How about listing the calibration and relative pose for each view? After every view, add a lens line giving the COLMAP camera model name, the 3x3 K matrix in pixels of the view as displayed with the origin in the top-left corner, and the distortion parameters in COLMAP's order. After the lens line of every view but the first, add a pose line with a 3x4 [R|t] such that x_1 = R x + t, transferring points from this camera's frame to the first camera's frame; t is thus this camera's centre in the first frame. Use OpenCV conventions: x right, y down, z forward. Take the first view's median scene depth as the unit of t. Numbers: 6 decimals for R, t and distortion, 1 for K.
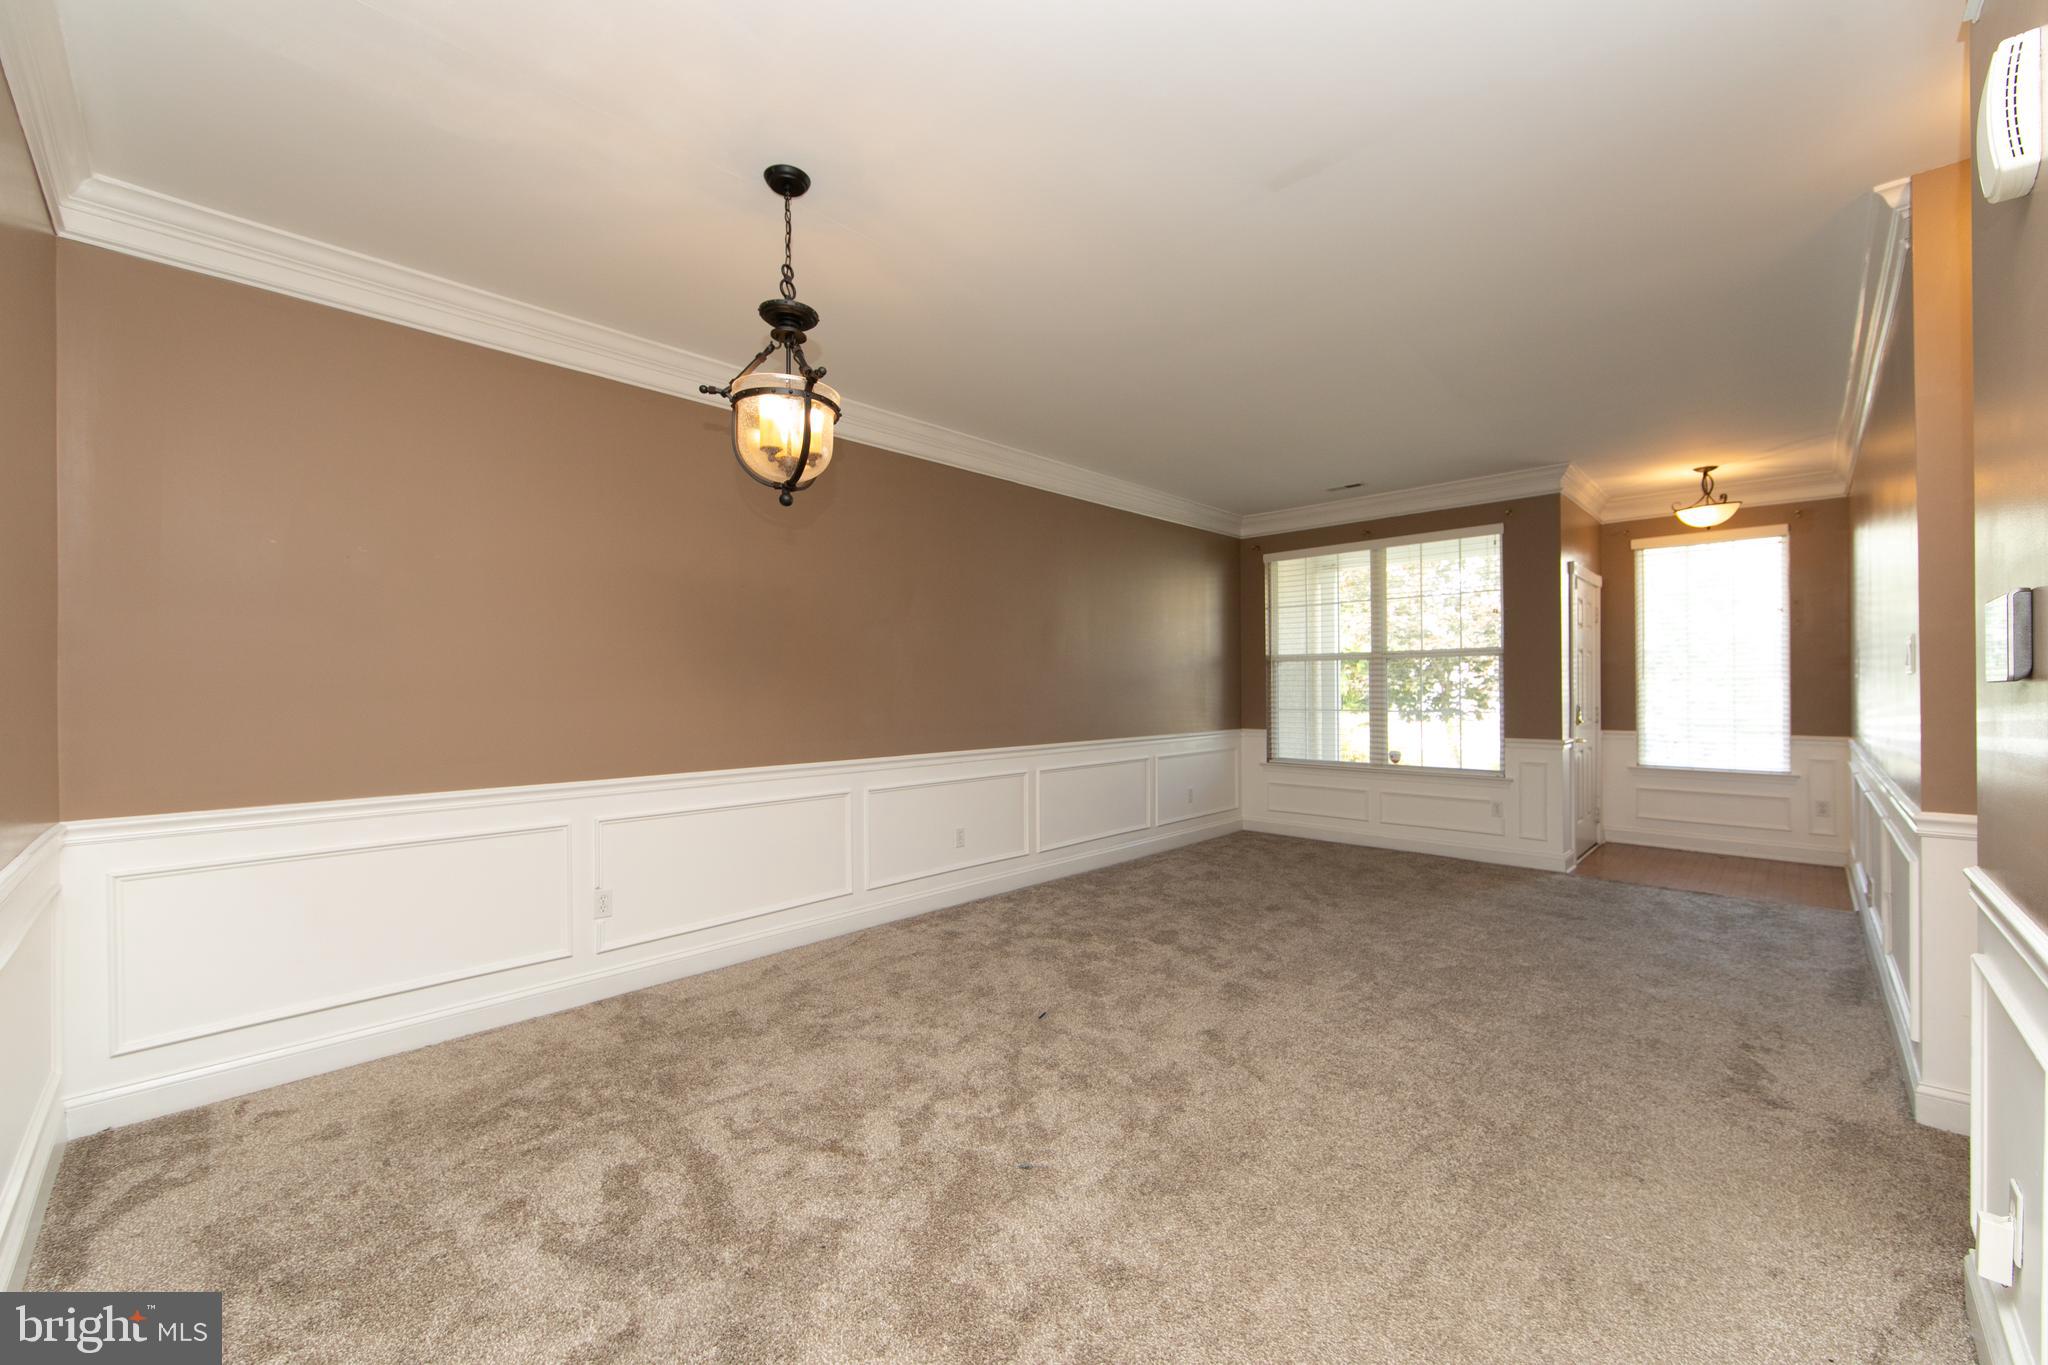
lens RADIAL K [[799.8, 0, 1030.3], [0, 799.8, 690.1], [0, 0, 1]] dist [-0.000917, -0.000211]
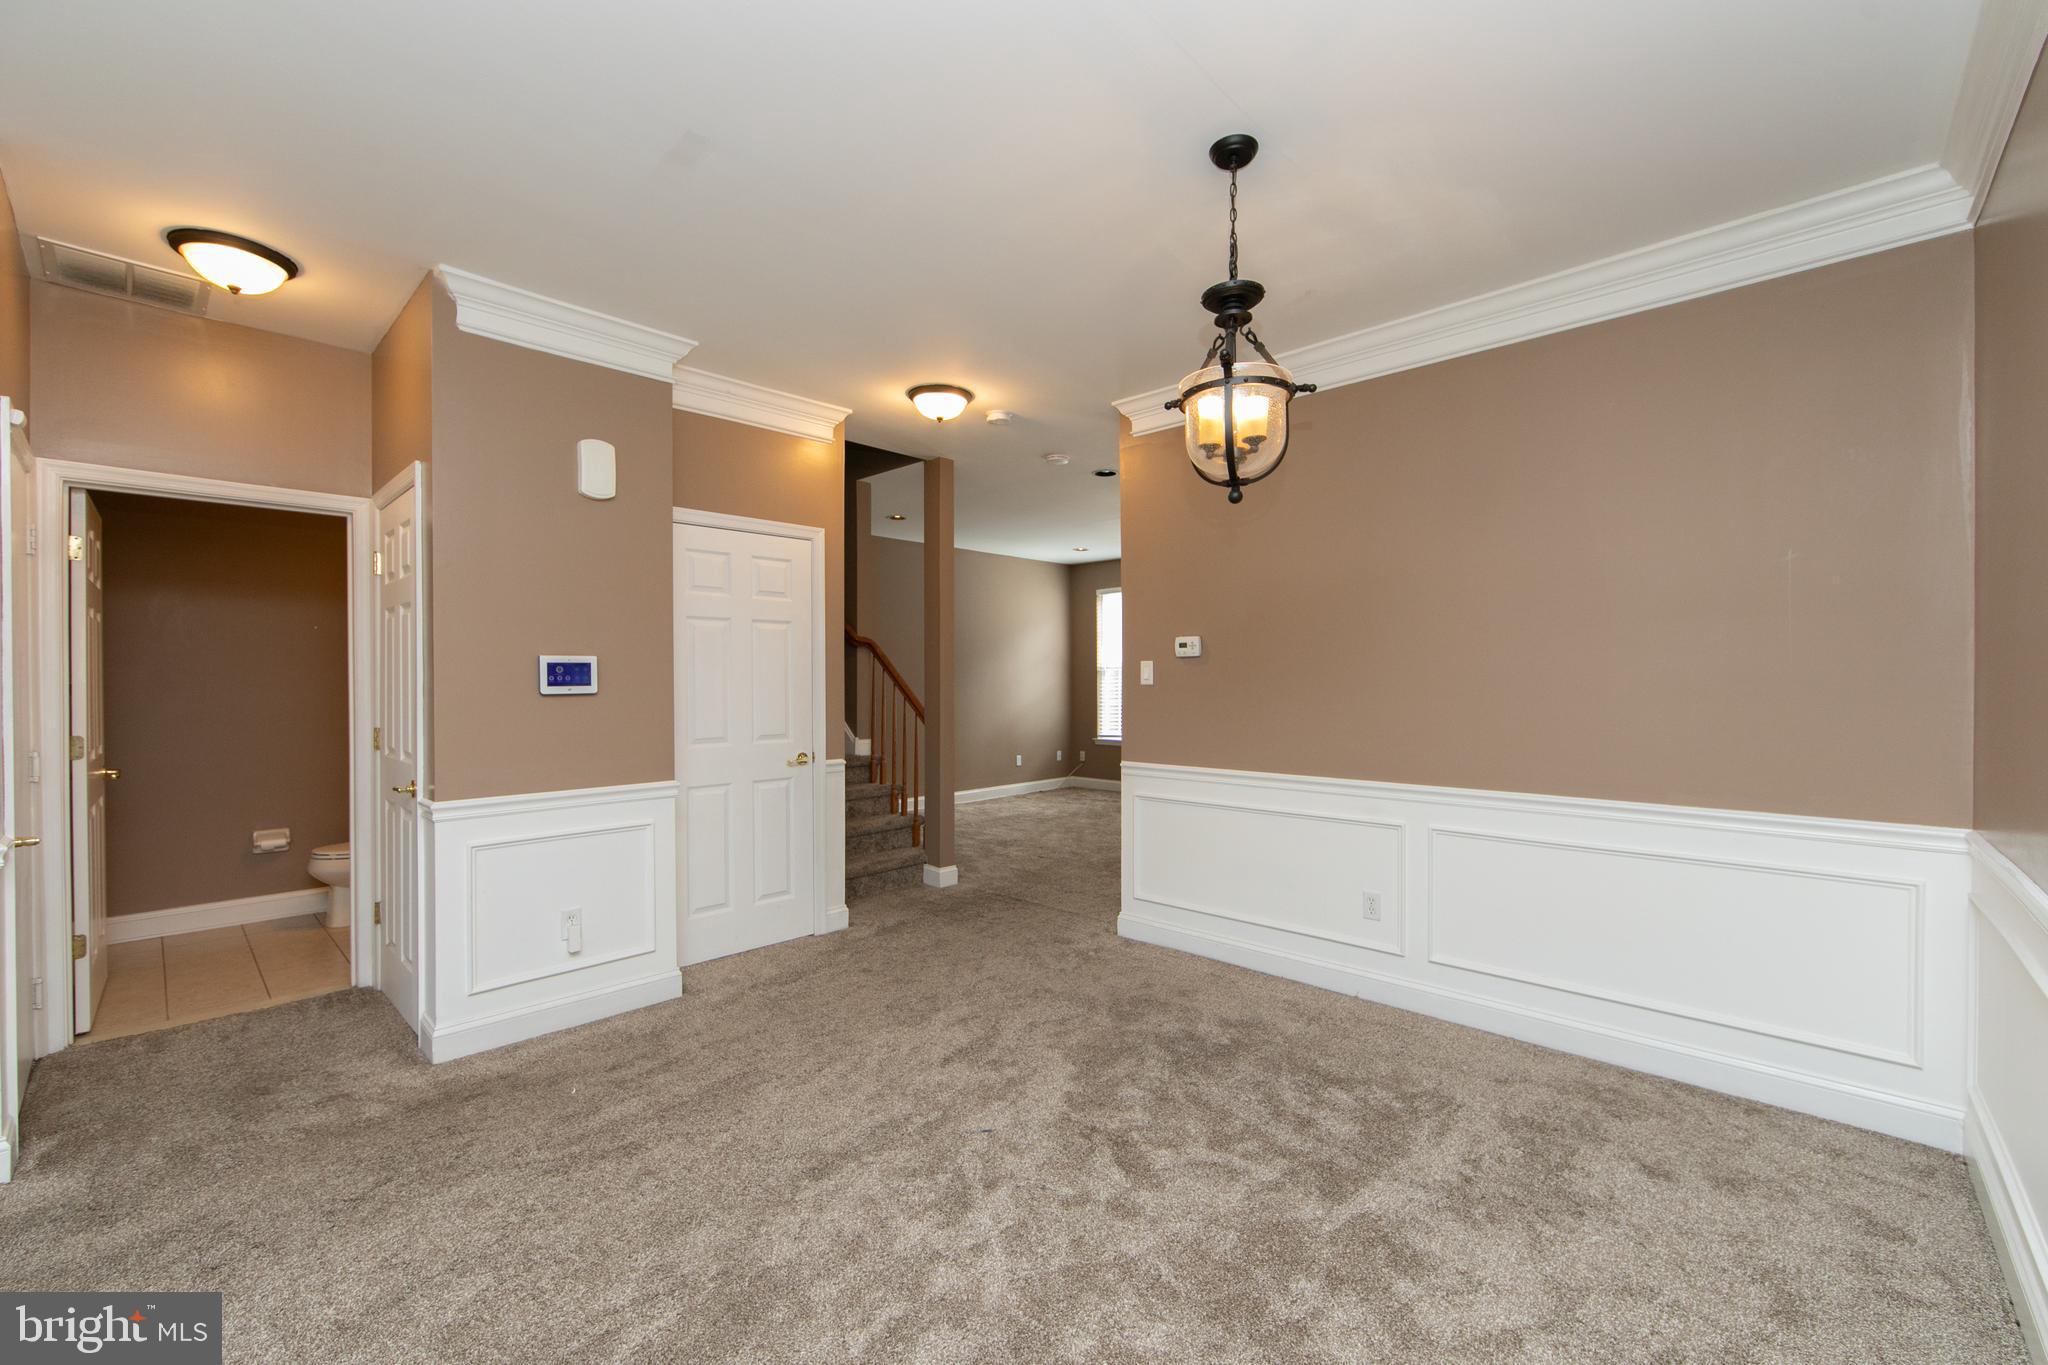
lens RADIAL K [[830.9, 0, 1025.0], [0, 830.9, 685.3], [0, 0, 1]] dist [-0.001798, -0.000193]
pose [[-0.999948, 0.004470, -0.009118, -0.021543], [0.004395, 0.999957, 0.008216, -0.013786], [0.009155, 0.008175, -0.999925, 0.815161]]
